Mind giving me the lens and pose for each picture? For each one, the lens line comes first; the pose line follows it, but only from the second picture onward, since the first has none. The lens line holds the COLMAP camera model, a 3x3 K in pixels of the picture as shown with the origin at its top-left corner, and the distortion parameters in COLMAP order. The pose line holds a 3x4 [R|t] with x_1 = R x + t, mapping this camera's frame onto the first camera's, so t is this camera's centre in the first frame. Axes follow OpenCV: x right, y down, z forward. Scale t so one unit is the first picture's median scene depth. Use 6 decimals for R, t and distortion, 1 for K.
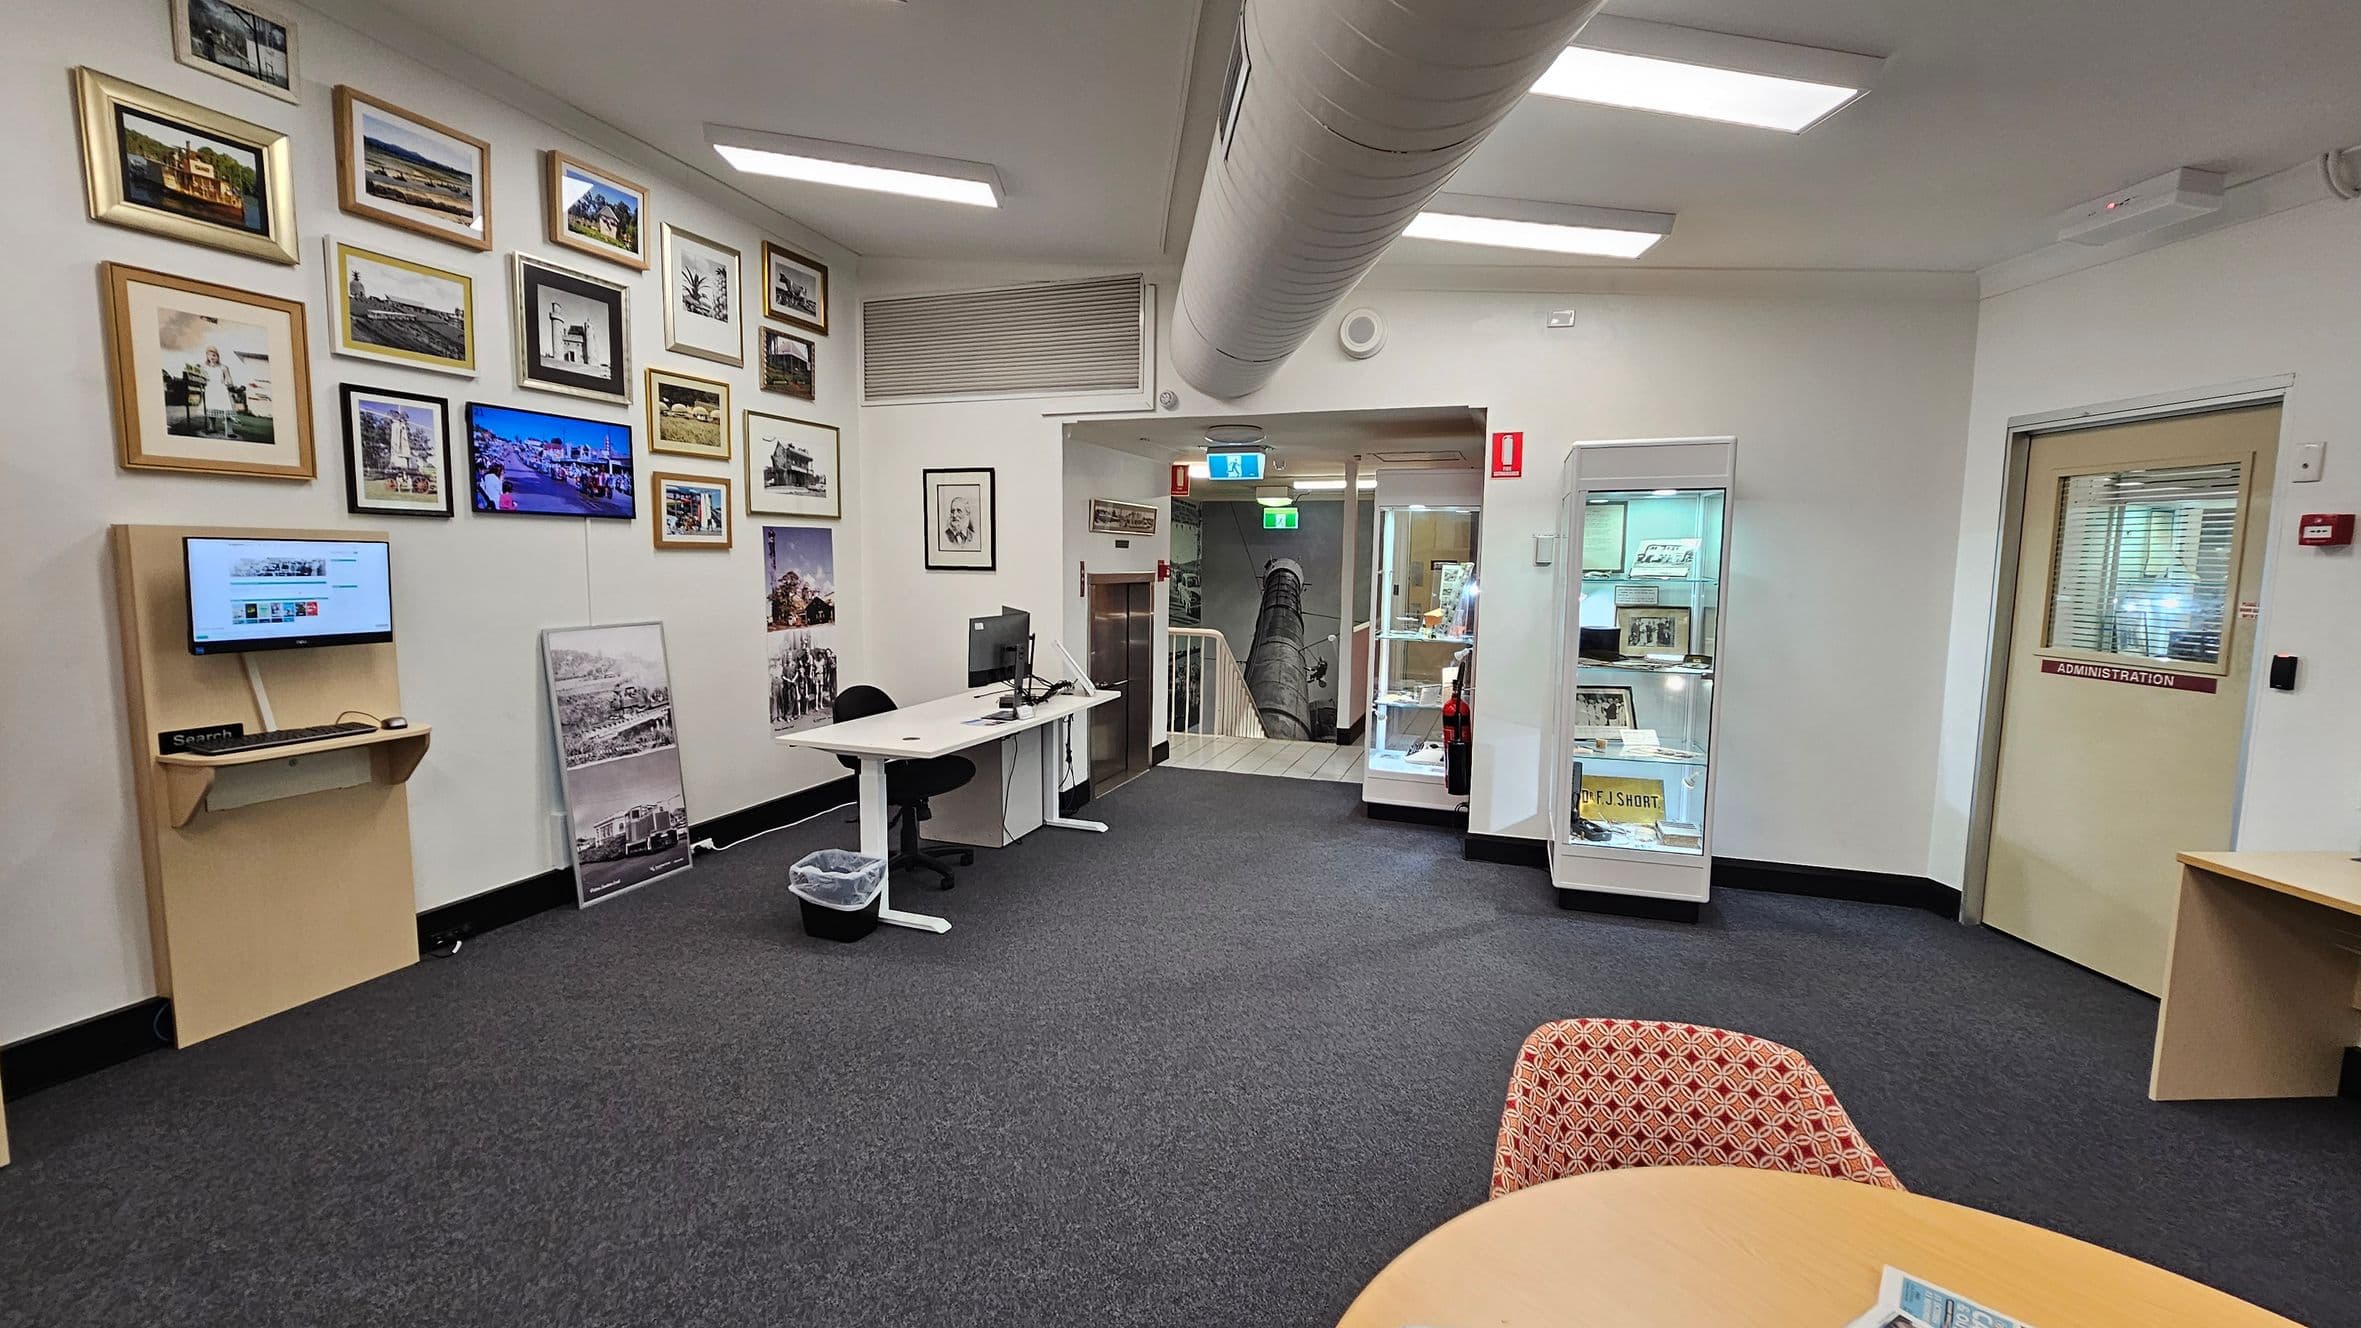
lens RADIAL K [[966.4, 0, 1174.1], [0, 966.4, 653.9], [0, 0, 1]] dist [-0.003707, 0.000551]
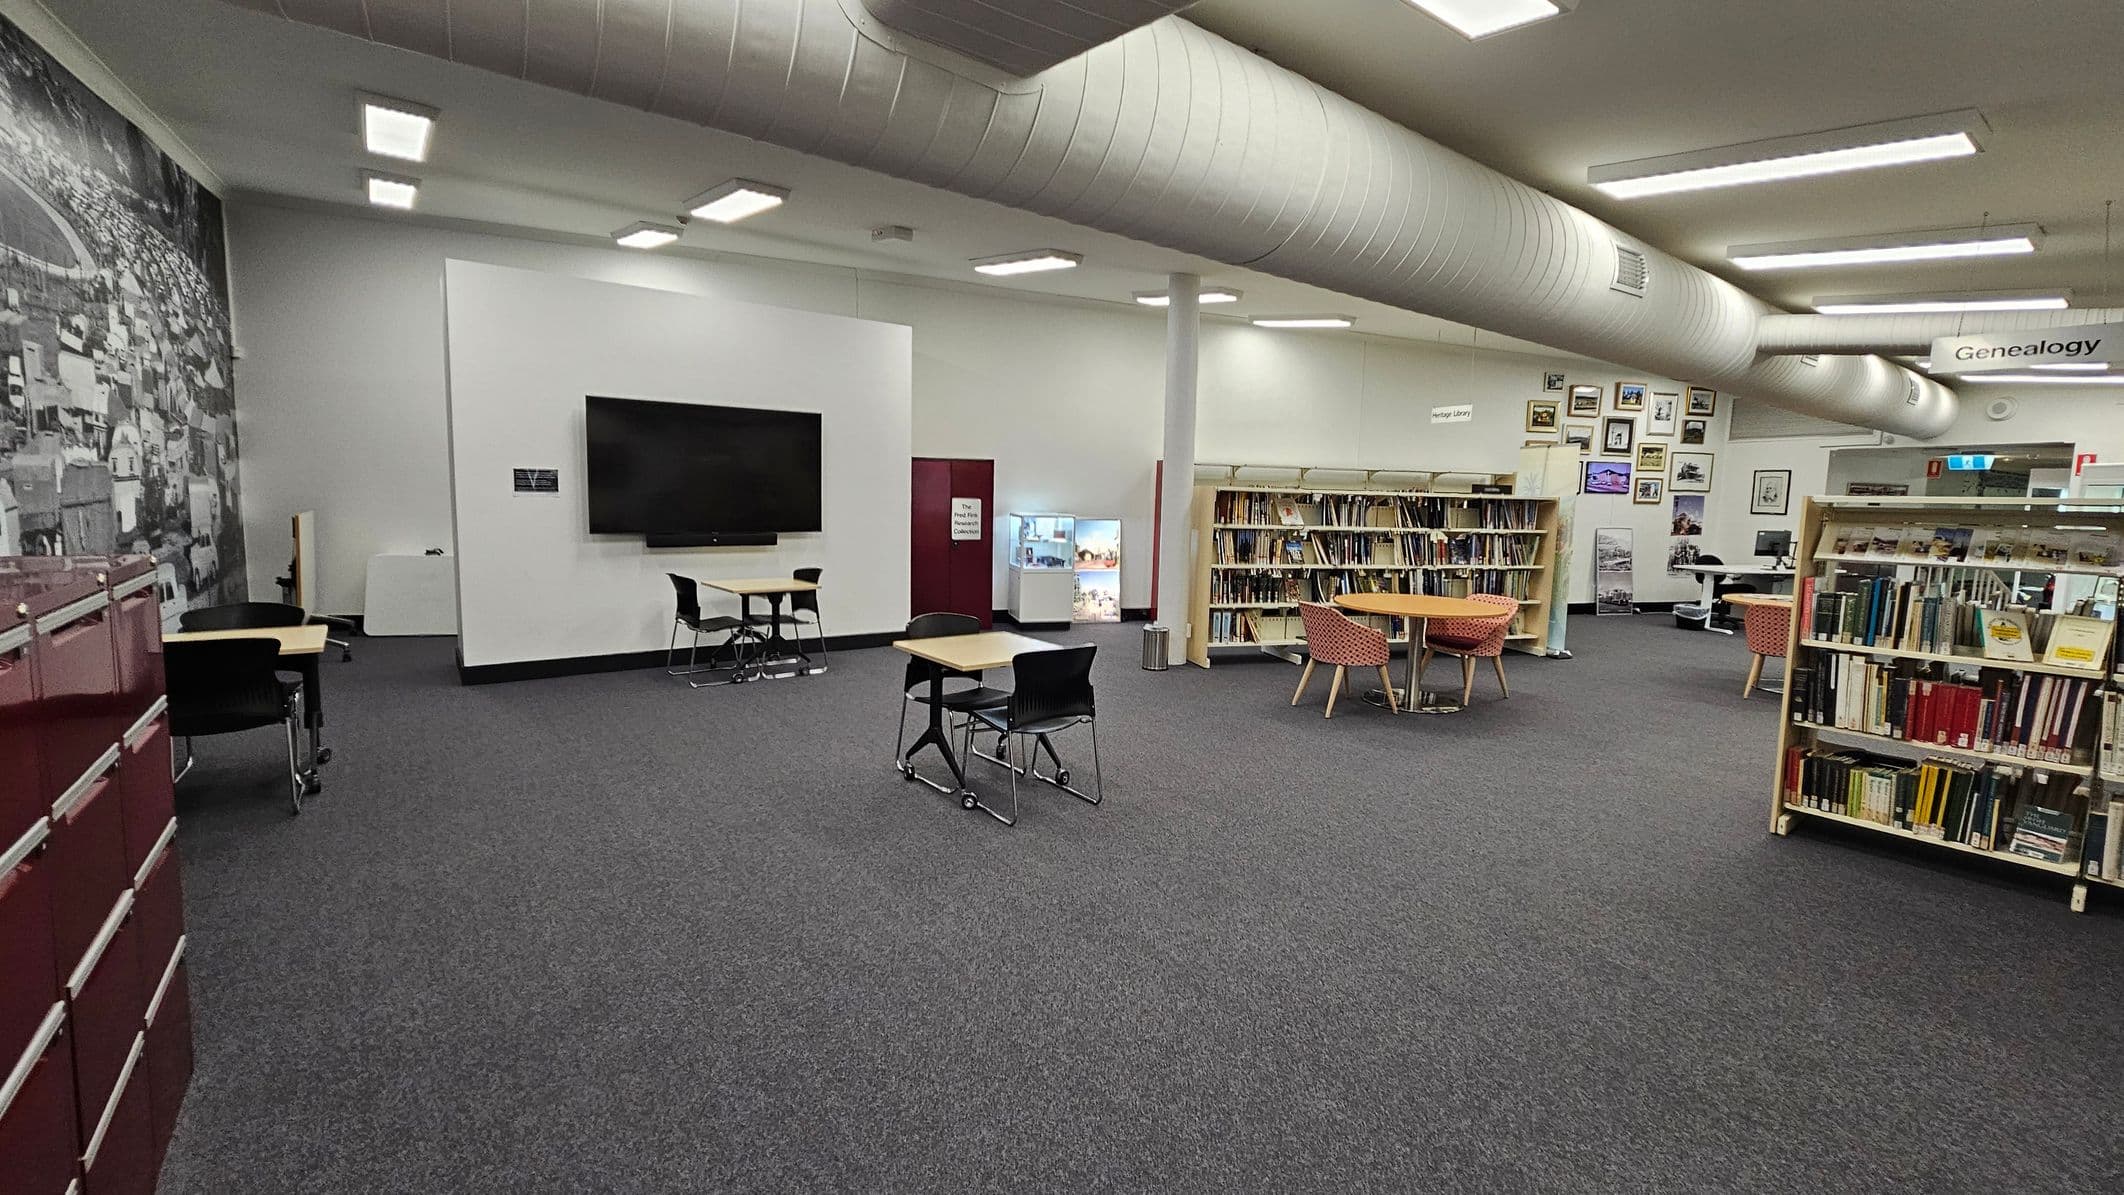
lens RADIAL K [[869.3, 0, 1056.3], [0, 869.3, 588.4], [0, 0, 1]] dist [-0.003707, 0.000551]
pose [[0.561997, 0.096530, -0.821487, 0.631172], [-0.099608, 0.993837, 0.048638, 0.182488], [0.821120, 0.054493, 0.568149, -1.816549]]
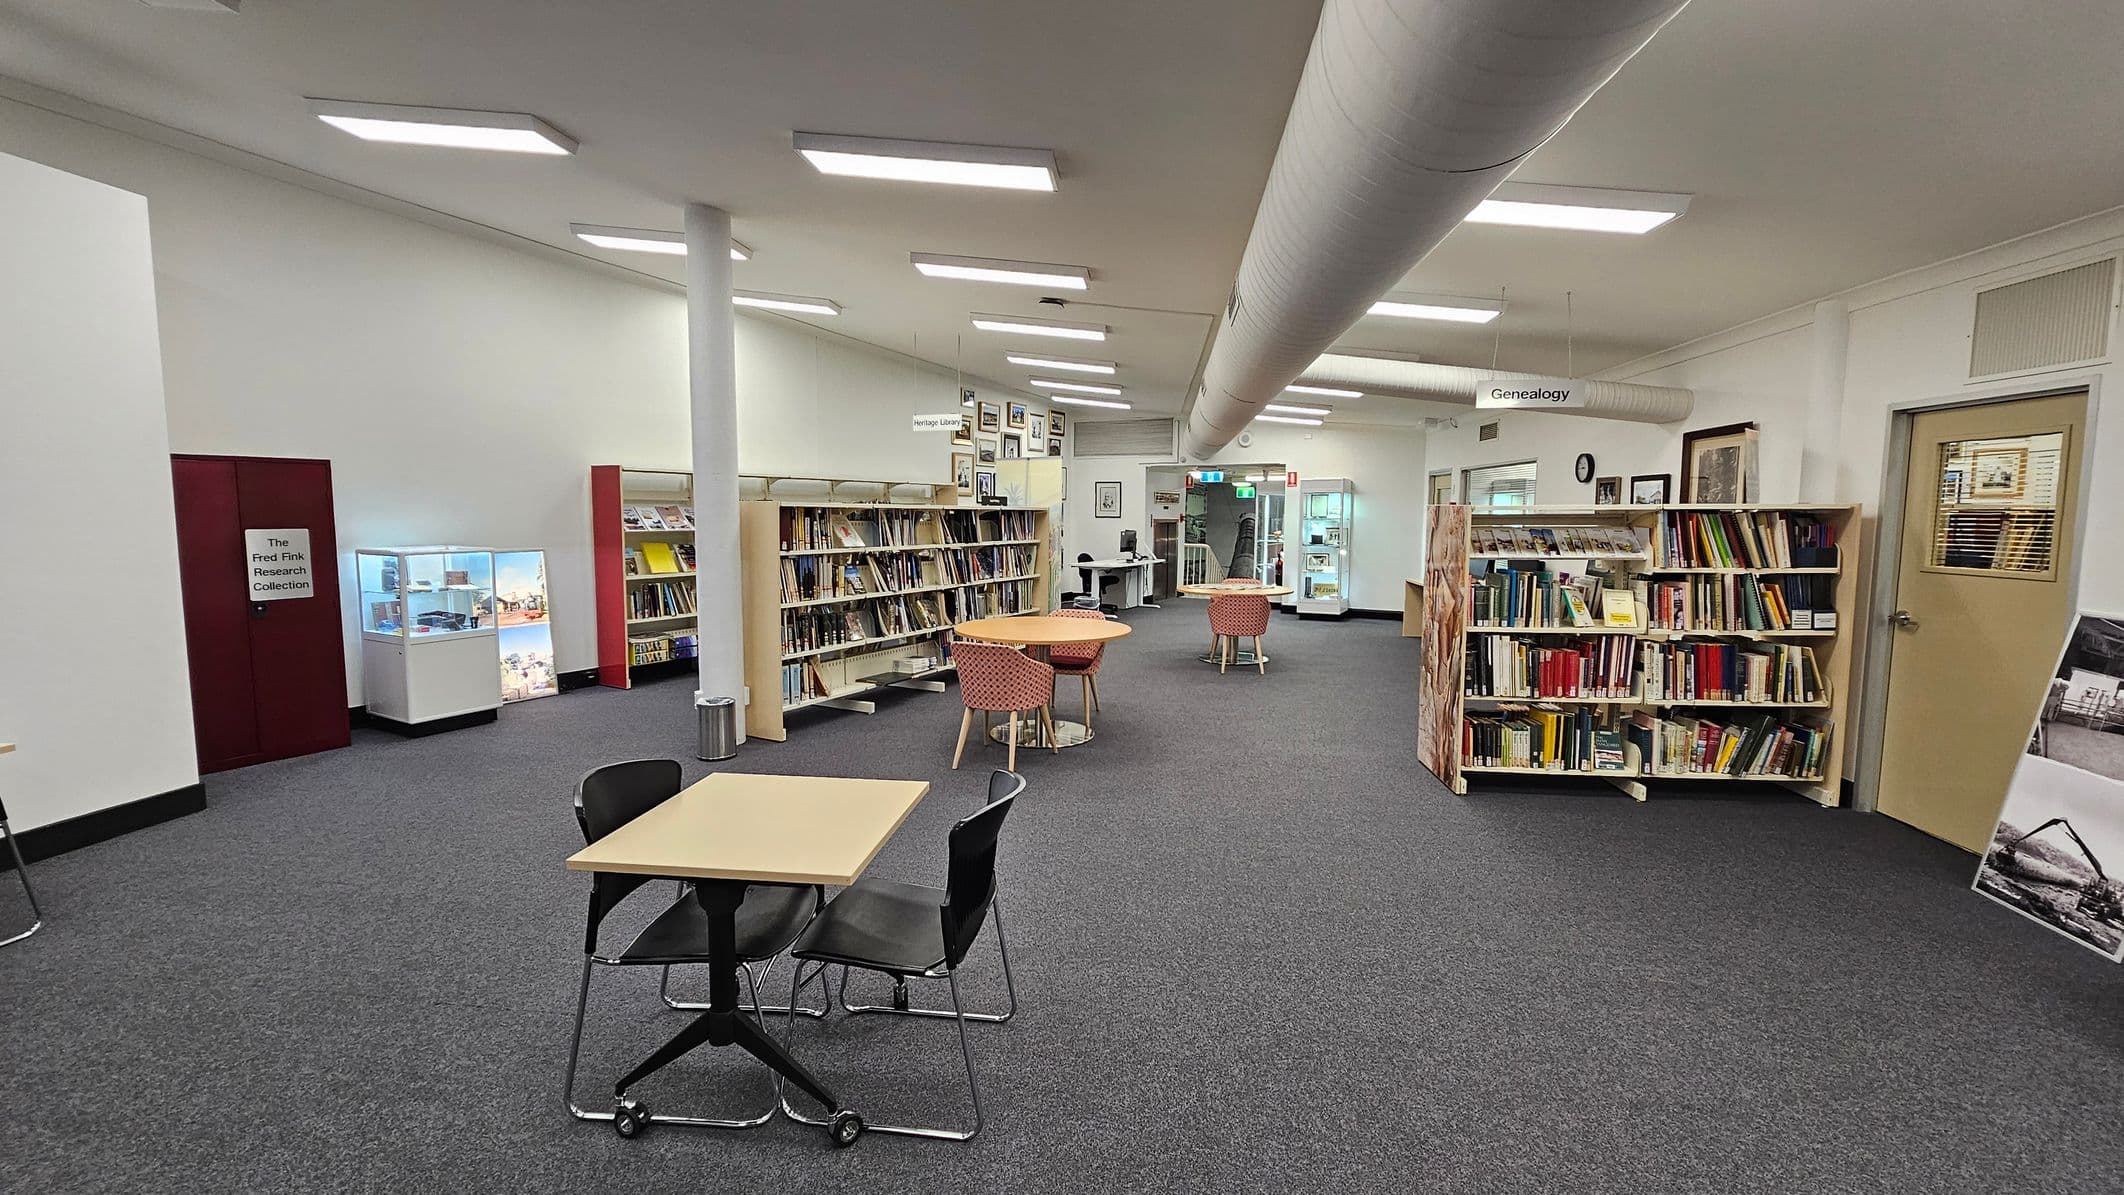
lens RADIAL K [[869.3, 0, 1056.3], [0, 869.3, 588.4], [0, 0, 1]] dist [-0.003707, 0.000551]
pose [[0.985348, 0.010992, -0.170200, 0.075390], [-0.012725, 0.999878, -0.009094, 0.171760], [0.170080, 0.011127, 0.985368, -1.804601]]
